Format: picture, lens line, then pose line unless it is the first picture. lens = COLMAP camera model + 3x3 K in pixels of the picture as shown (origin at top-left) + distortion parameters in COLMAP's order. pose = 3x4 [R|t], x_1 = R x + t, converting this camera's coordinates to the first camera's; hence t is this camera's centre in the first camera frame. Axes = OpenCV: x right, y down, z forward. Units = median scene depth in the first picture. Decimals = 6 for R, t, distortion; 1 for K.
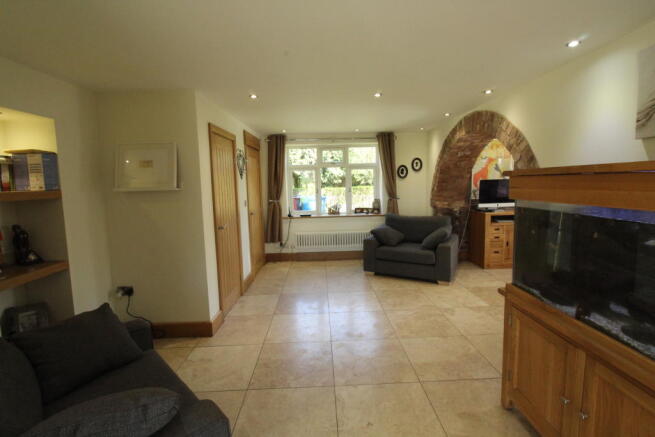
lens RADIAL K [[302.5, 0, 329.0], [0, 302.5, 217.0], [0, 0, 1]] dist [-0.007235, -0.007820]
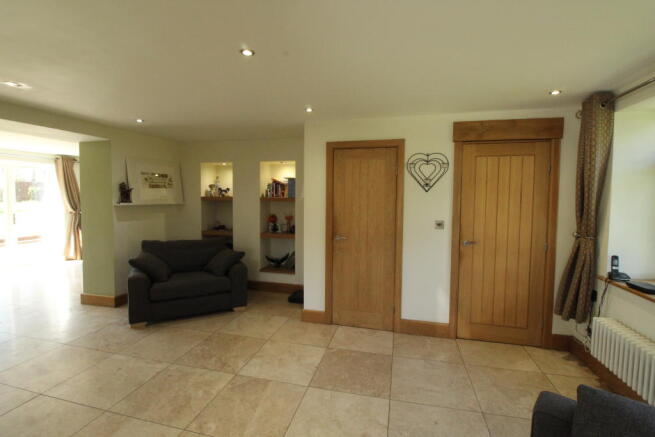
lens RADIAL K [[302.5, 0, 330.1], [0, 302.5, 216.3], [0, 0, 1]] dist [-0.007235, -0.007820]
pose [[-0.257820, 0.088726, -0.962110, 0.902782], [-0.118353, 0.985376, 0.122587, -0.230837], [0.958917, 0.145474, -0.243549, 1.694906]]
